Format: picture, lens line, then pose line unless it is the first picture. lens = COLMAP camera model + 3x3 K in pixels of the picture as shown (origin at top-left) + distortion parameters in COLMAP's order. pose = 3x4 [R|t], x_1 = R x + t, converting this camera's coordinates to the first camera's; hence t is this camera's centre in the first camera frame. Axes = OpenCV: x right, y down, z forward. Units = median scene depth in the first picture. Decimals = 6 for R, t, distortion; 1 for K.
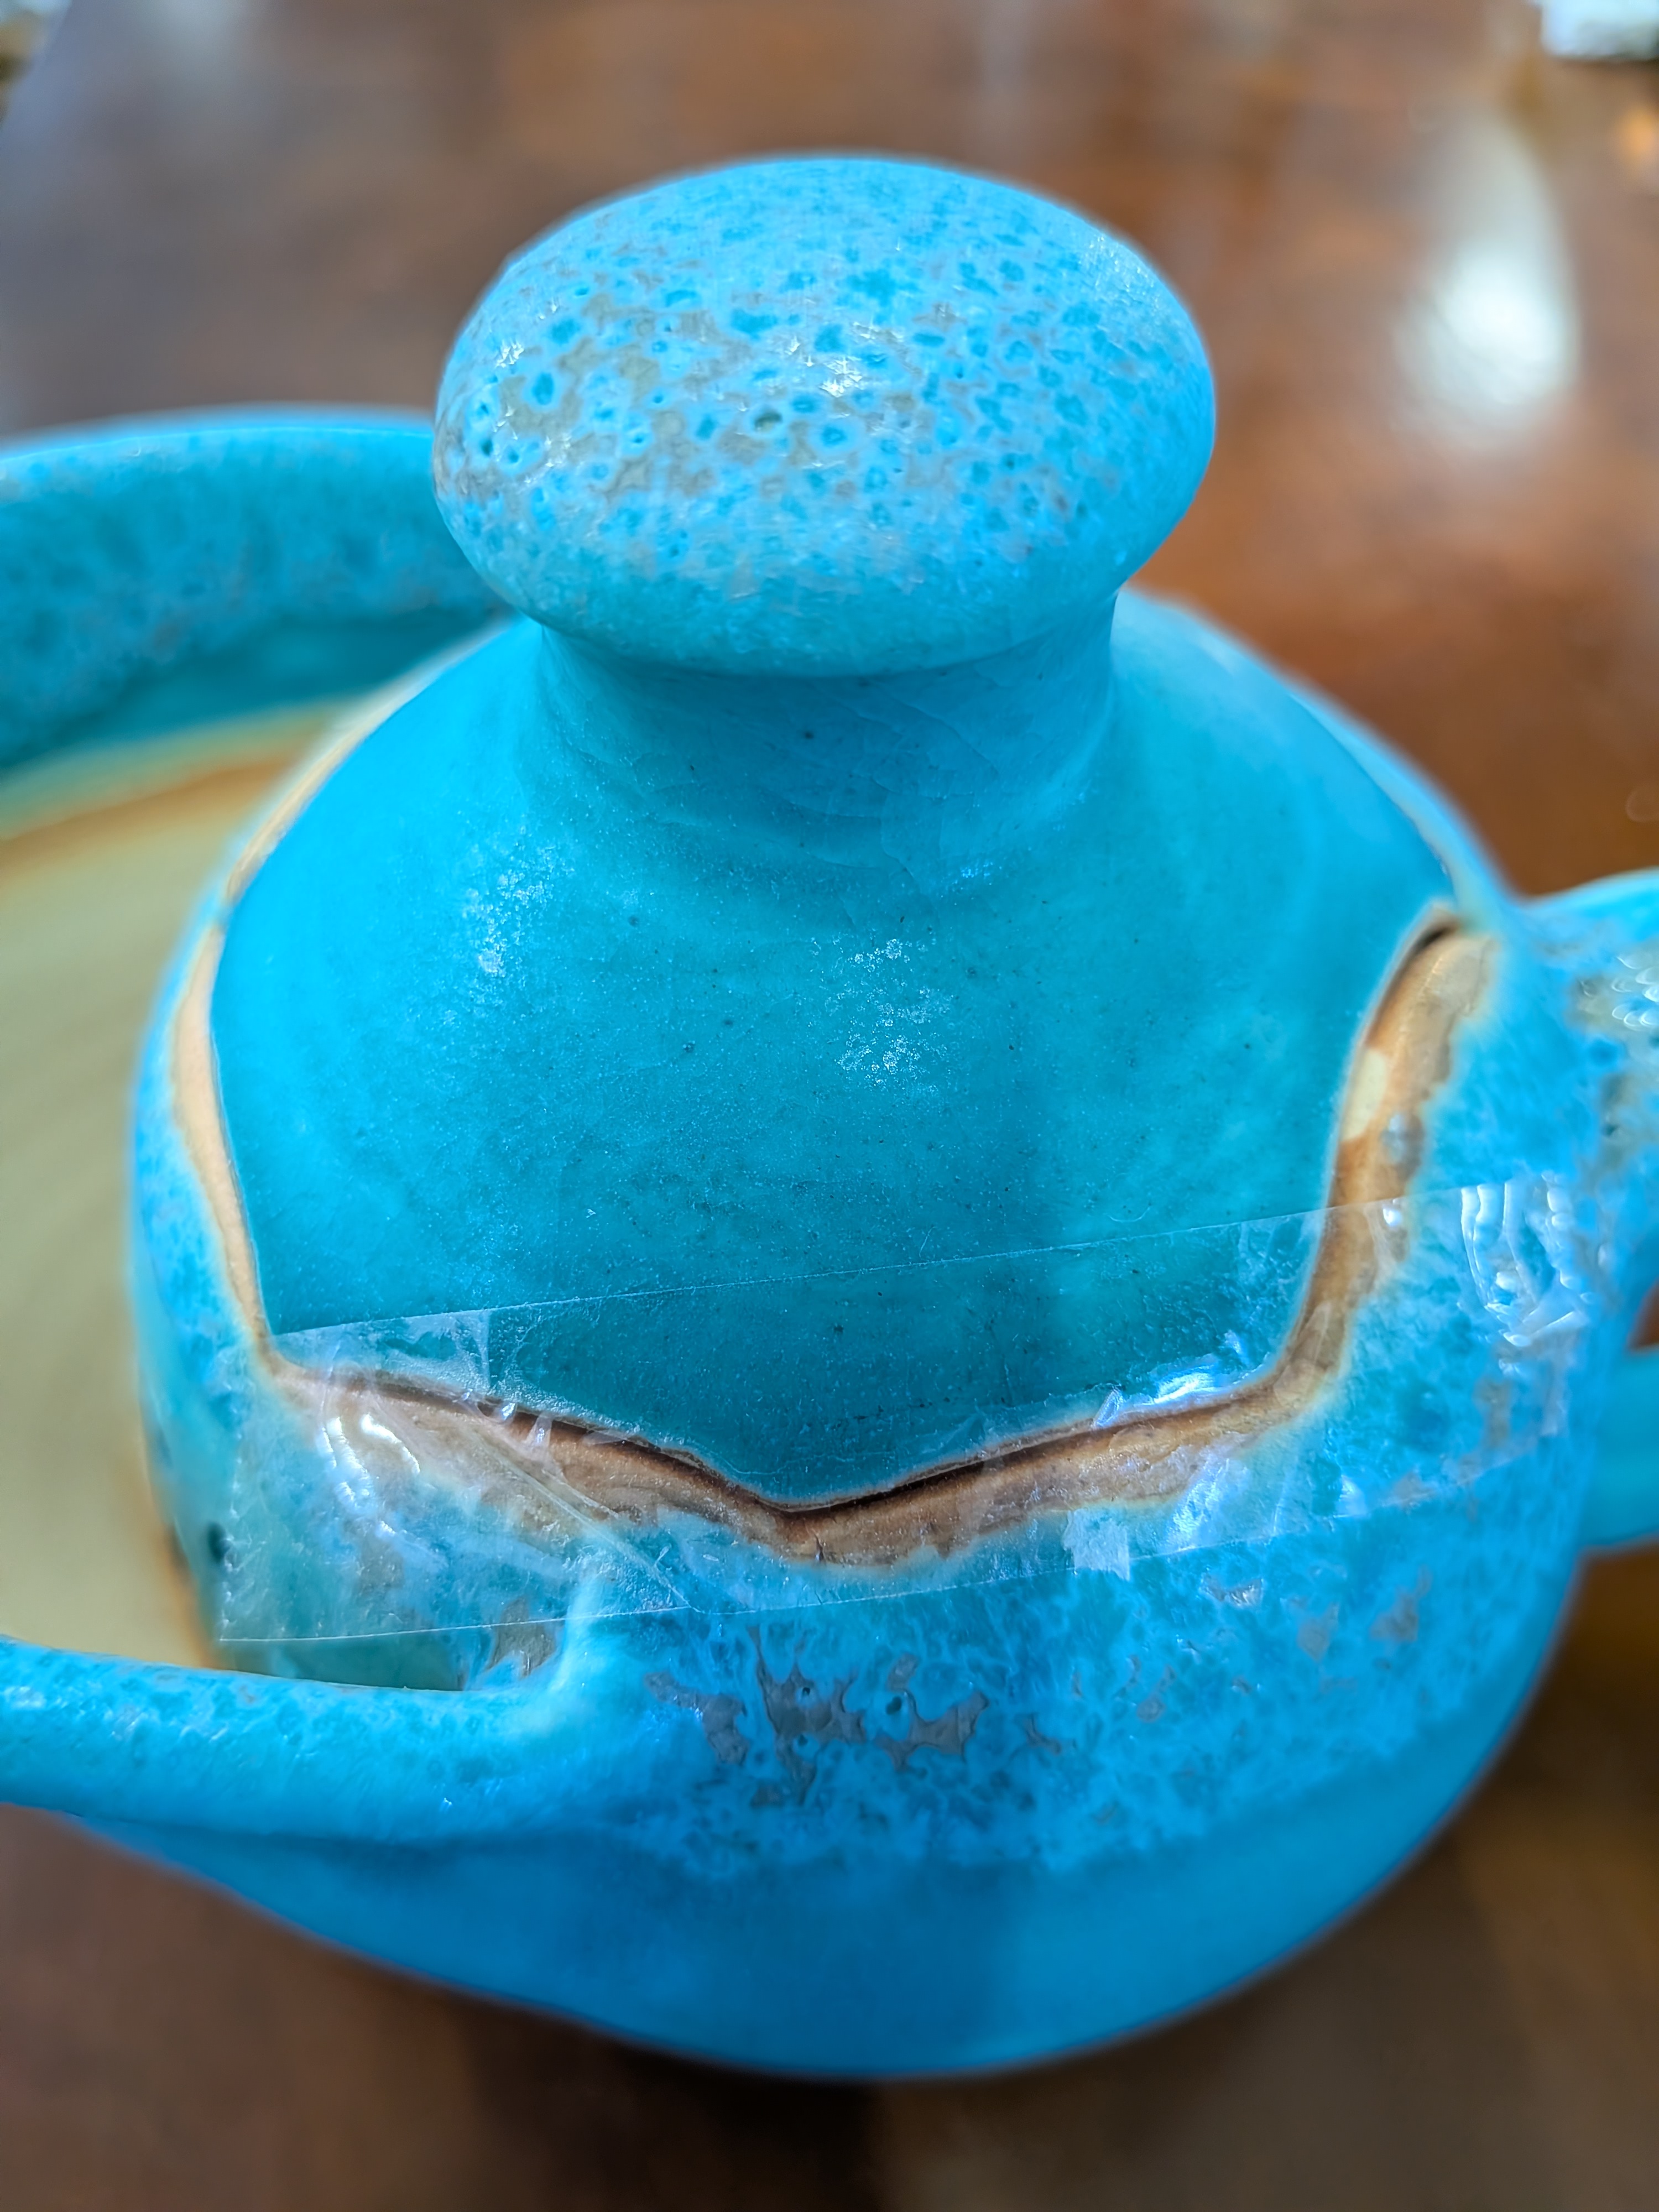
lens RADIAL K [[1795.4, 0, 822.6], [0, 1795.4, 1094.9], [0, 0, 1]] dist [-0.042040, -0.013894]
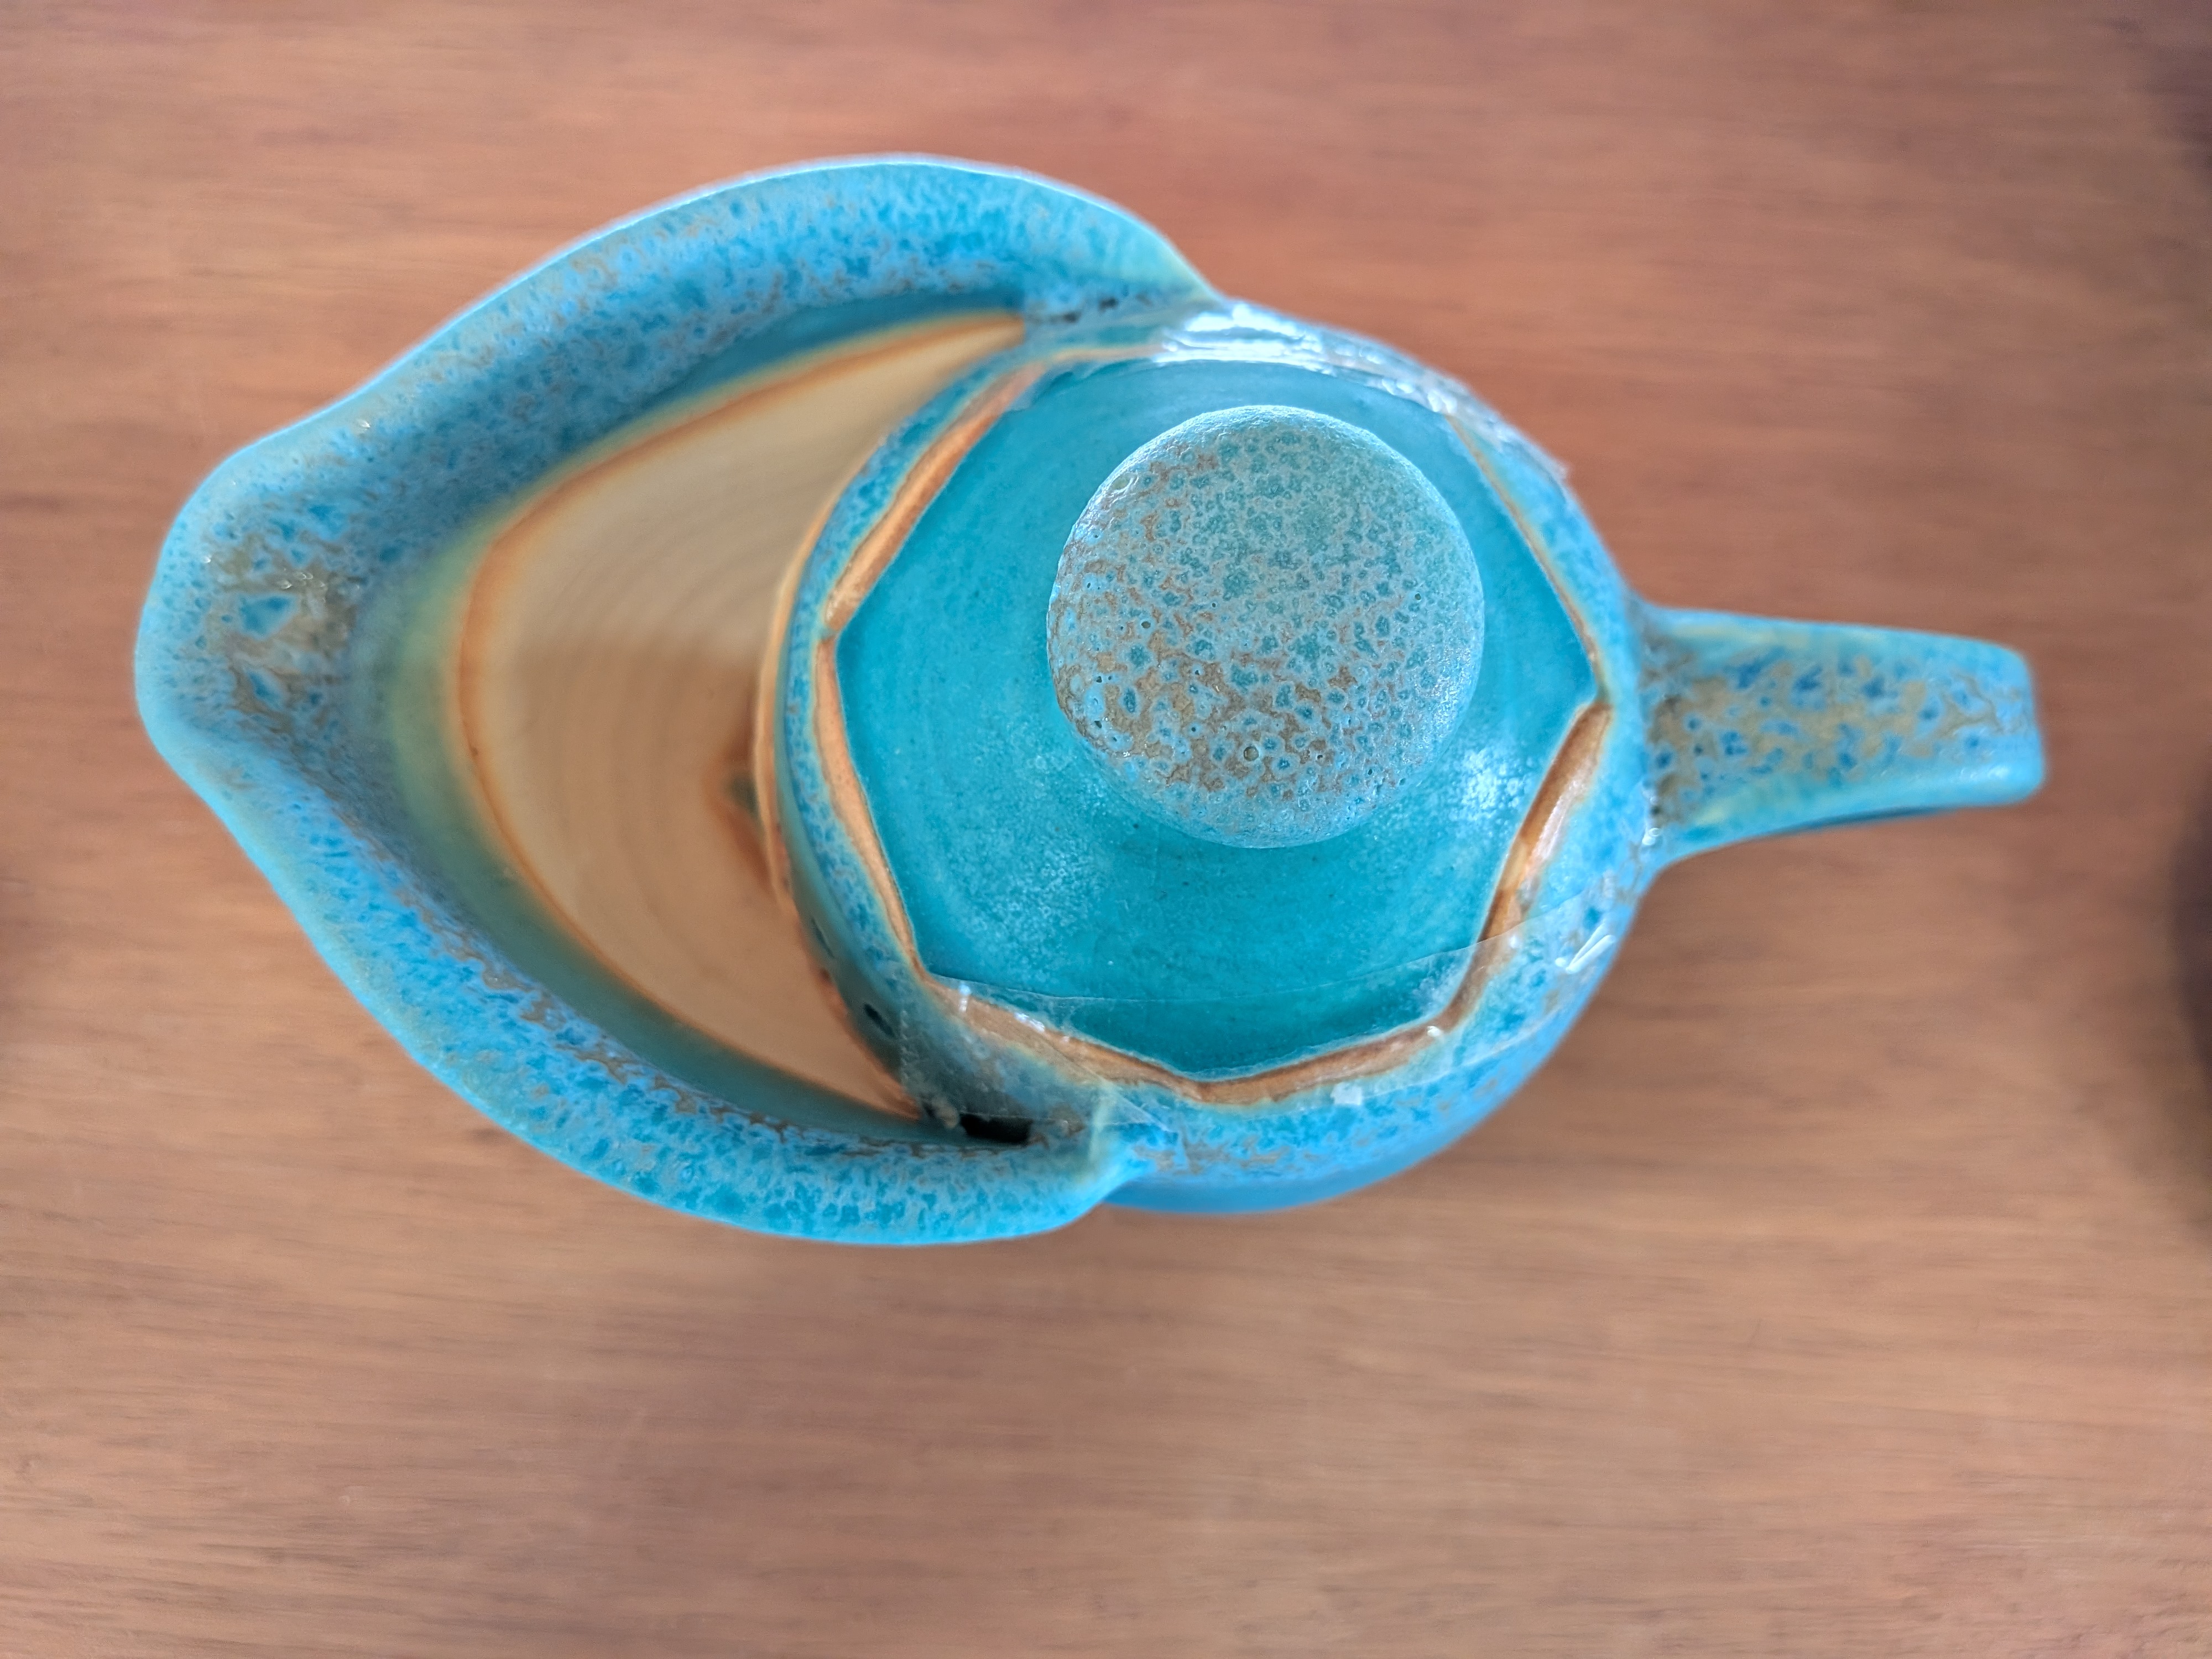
lens RADIAL K [[1795.4, 0, 1129.9], [0, 1795.4, 847.1], [0, 0, 1]] dist [-0.042040, -0.013894]
pose [[0.997454, 0.005403, 0.071101, -0.252373], [-0.044023, 0.831063, 0.554433, -1.147411], [-0.056094, -0.556152, 0.829185, -0.571097]]
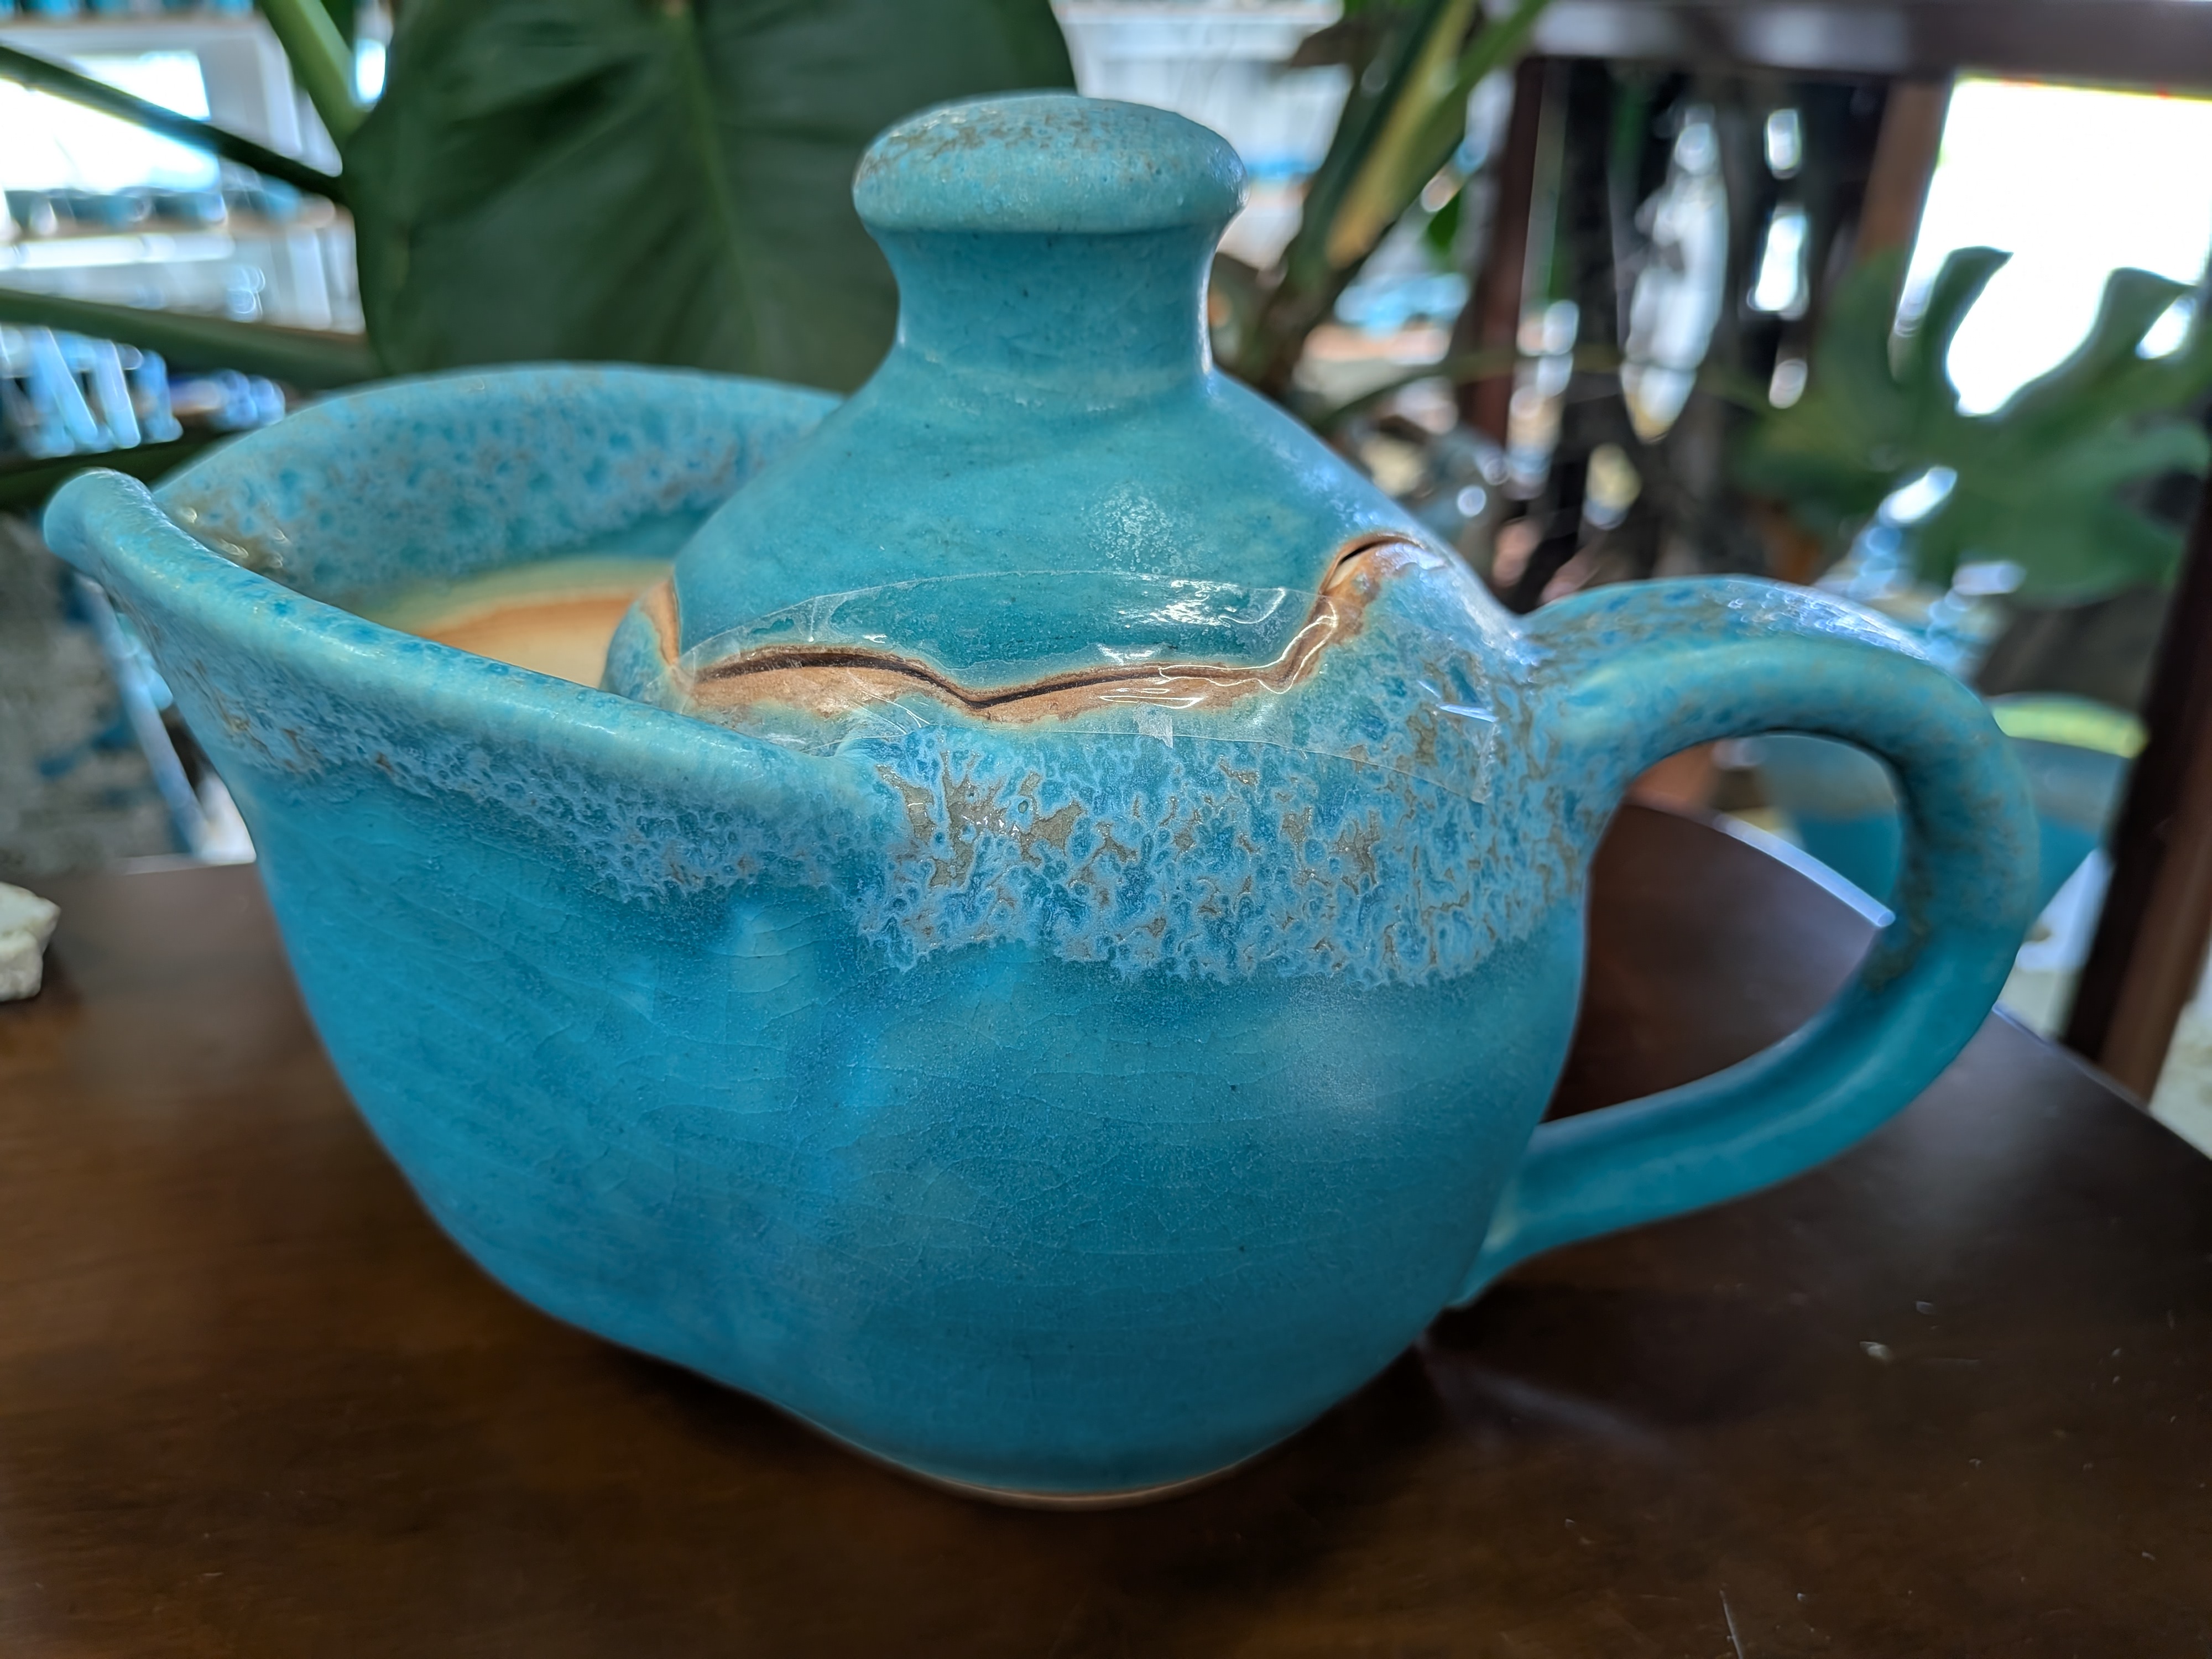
lens RADIAL K [[1795.4, 0, 1083.3], [0, 1795.4, 834.6], [0, 0, 1]] dist [-0.042040, -0.013894]
pose [[0.994826, 0.063355, -0.079423, 0.228043], [-0.090410, 0.908673, -0.407601, 1.034866], [0.046346, 0.412673, 0.909699, -0.486392]]
